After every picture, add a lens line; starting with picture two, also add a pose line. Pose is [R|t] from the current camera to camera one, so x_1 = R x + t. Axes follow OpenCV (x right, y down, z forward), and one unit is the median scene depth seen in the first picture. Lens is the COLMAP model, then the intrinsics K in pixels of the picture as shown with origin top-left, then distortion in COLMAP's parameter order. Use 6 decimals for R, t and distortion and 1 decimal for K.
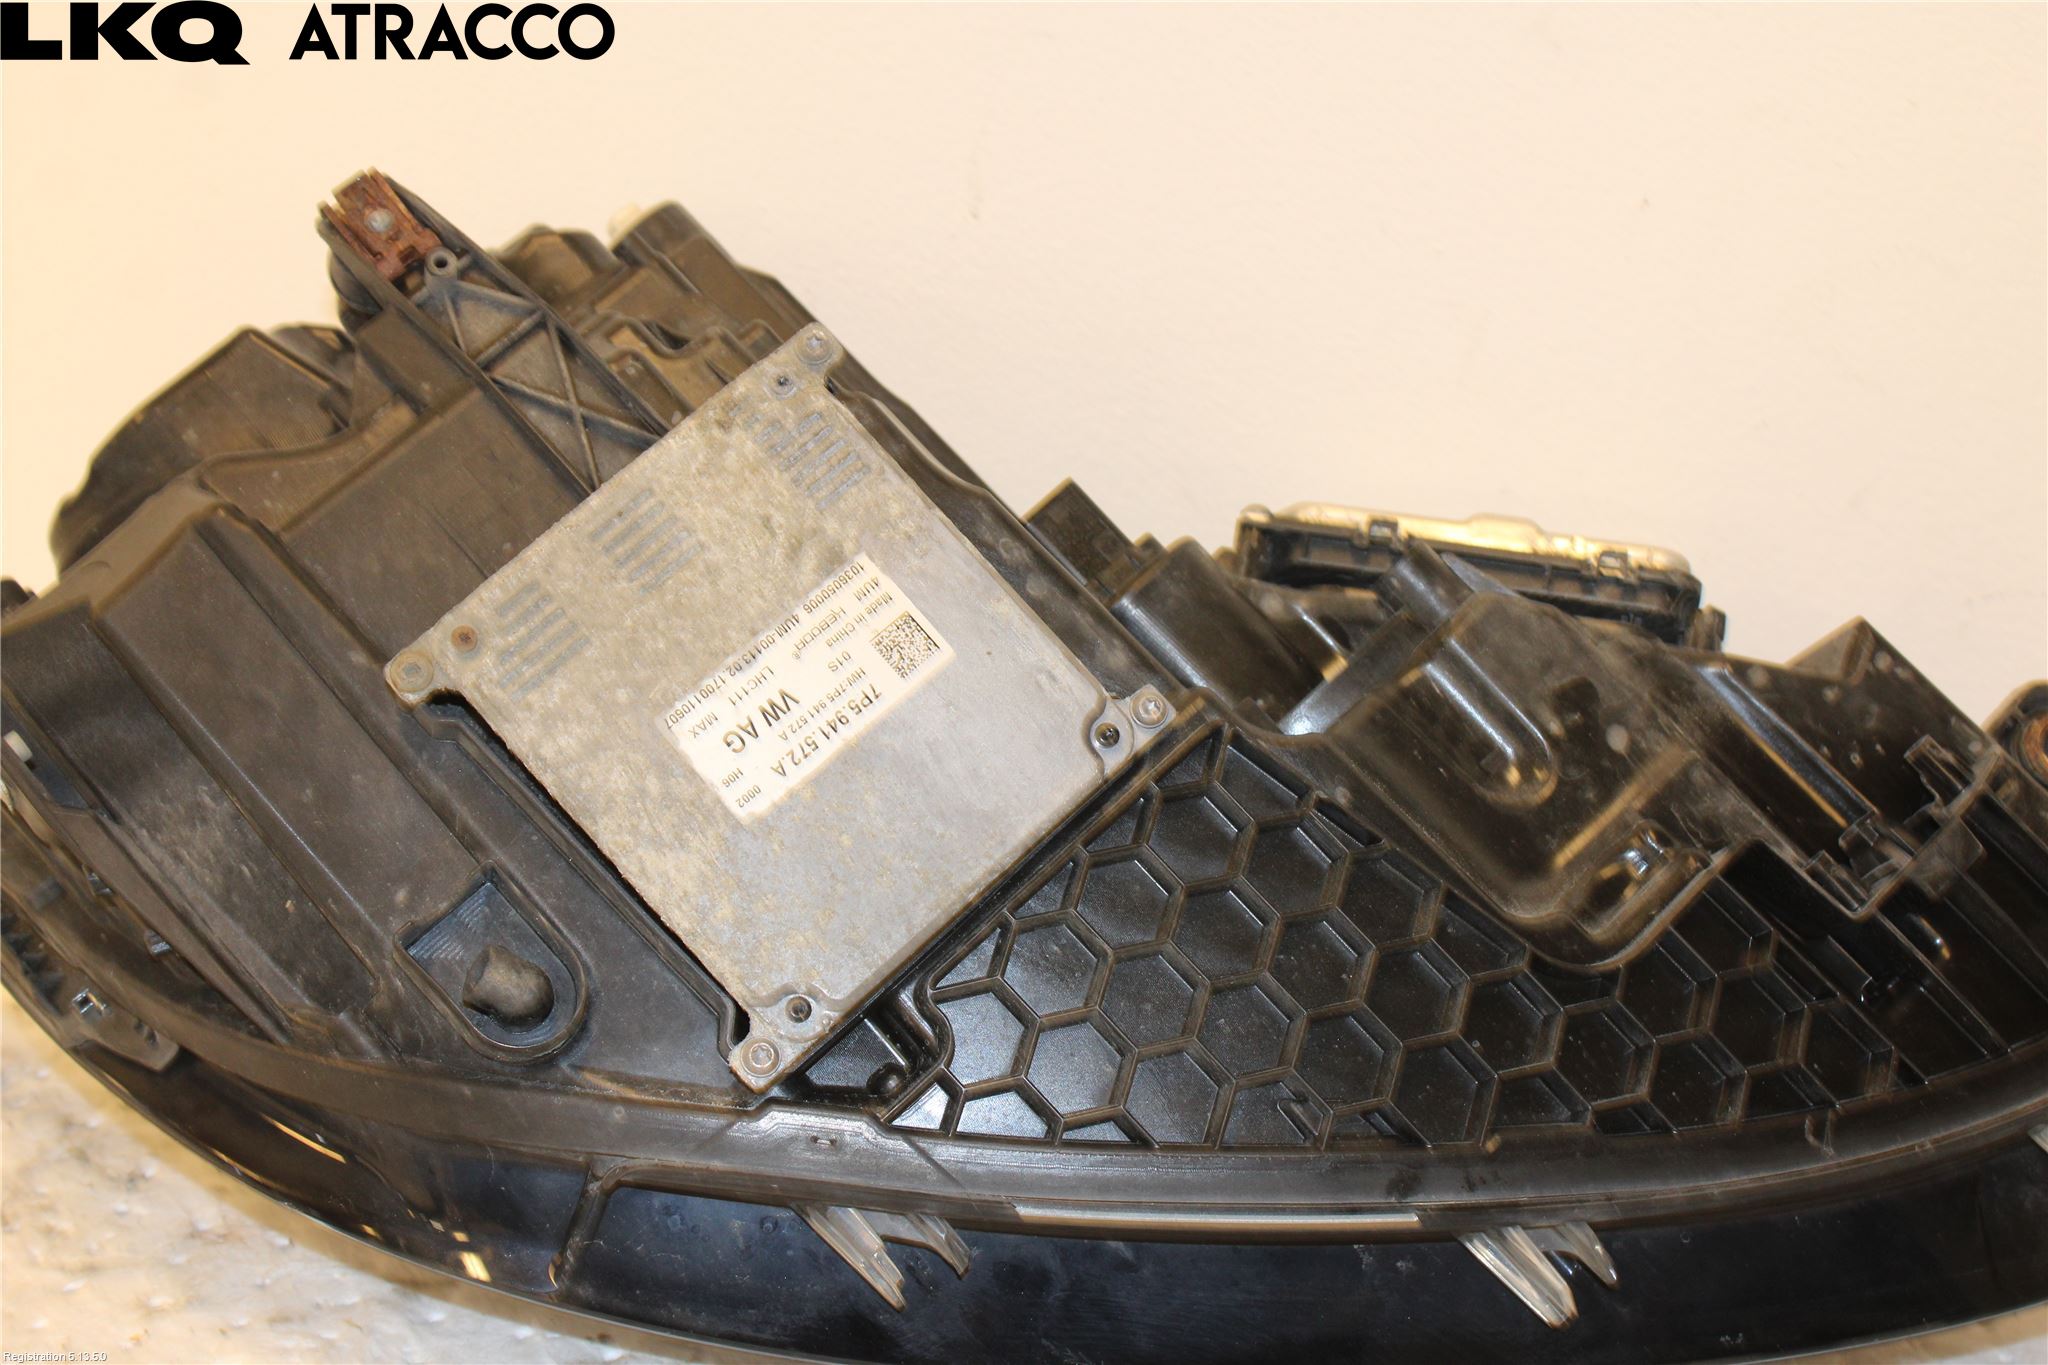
lens RADIAL K [[3319.5, 0, 1024.0], [0, 3319.5, 682.5], [0, 0, 1]] dist [-0.552391, 0.003334]
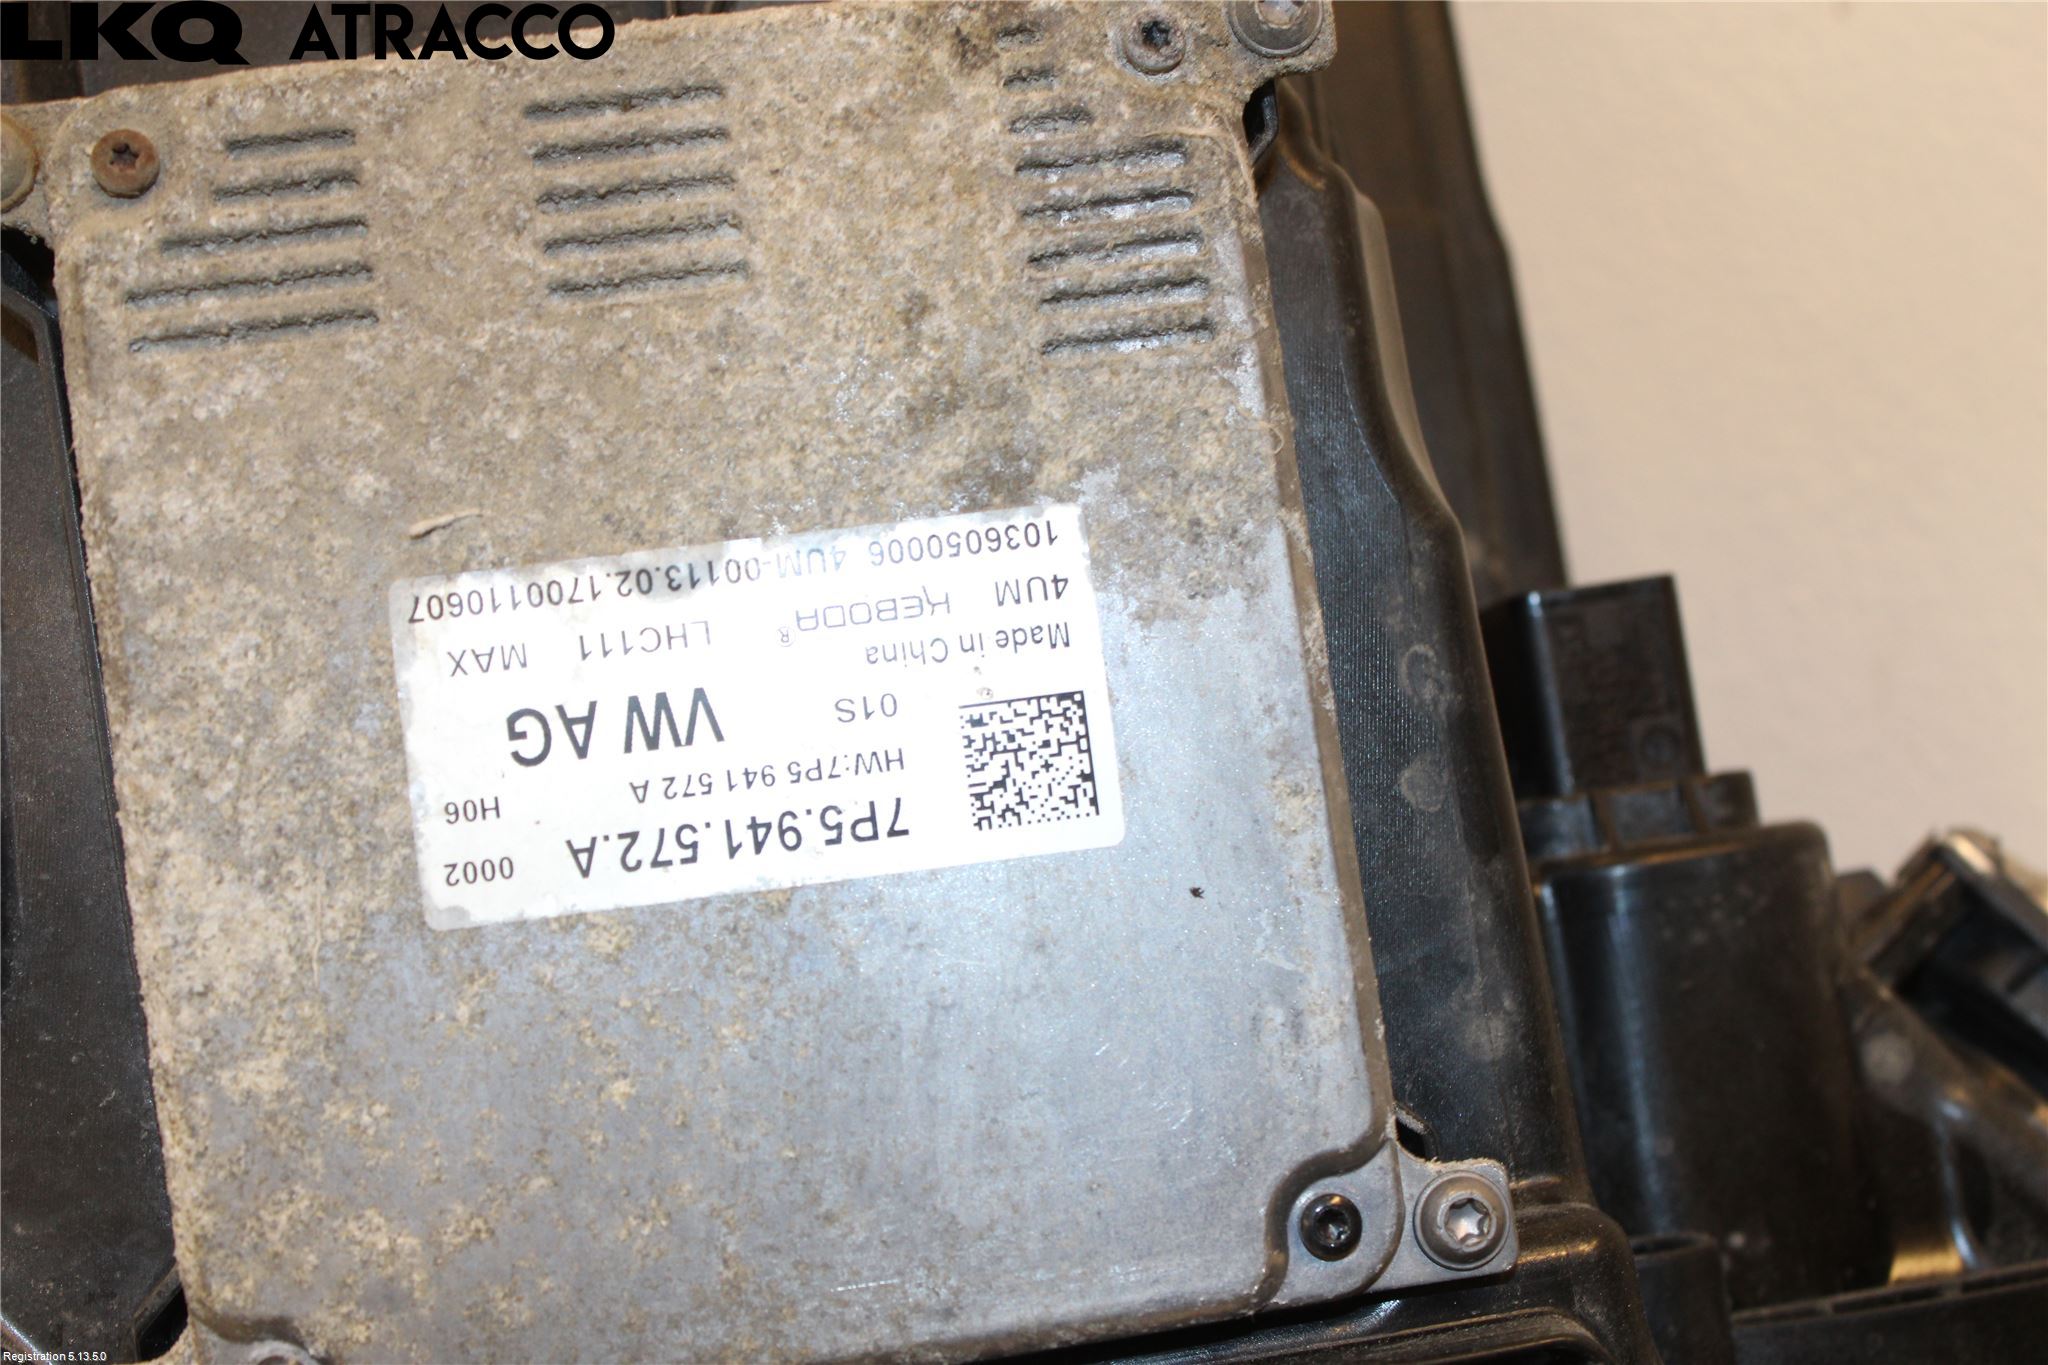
lens RADIAL K [[3337.4, 0, 1024.0], [0, 3337.4, 682.5], [0, 0, 1]] dist [0.196356, -2.903554]
pose [[0.823043, 0.550068, -0.141513, 0.016150], [-0.533057, 0.834096, 0.141894, -0.076440], [0.196086, -0.041350, 0.979714, 0.604031]]
